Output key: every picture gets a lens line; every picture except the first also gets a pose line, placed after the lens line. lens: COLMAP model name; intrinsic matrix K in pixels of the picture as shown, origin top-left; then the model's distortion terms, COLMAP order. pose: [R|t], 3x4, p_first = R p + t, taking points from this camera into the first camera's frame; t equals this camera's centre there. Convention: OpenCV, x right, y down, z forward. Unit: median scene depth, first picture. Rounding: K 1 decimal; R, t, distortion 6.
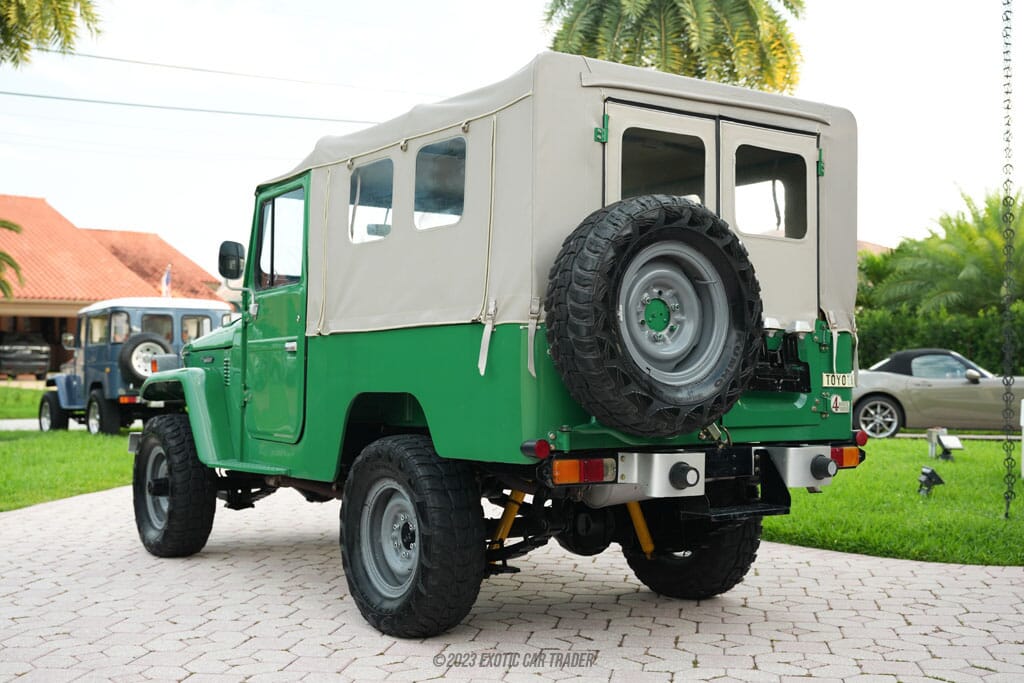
lens RADIAL K [[1216.8, 0, 512.1], [0, 1216.8, 360.4], [0, 0, 1]] dist [-0.008515, 0.000734]
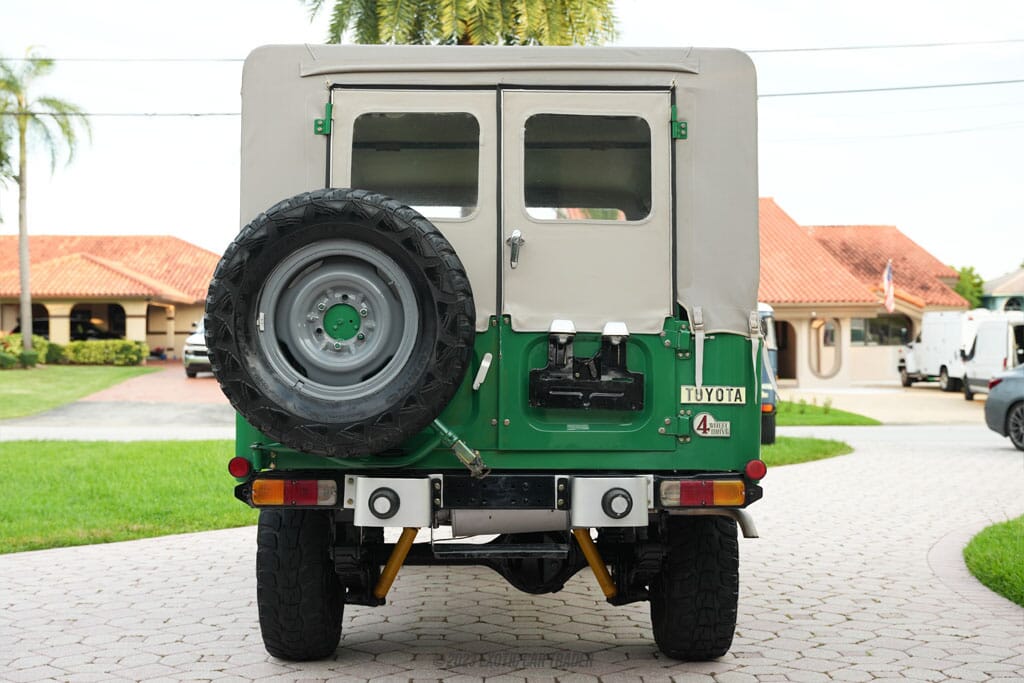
lens RADIAL K [[1328.4, 0, 512.0], [0, 1328.4, 341.5], [0, 0, 1]] dist [-0.007427, -0.002837]
pose [[0.834241, -0.017078, -0.551135, 0.674991], [0.007755, 0.999785, -0.019240, -0.002818], [0.551345, 0.011777, 0.834194, 0.223746]]
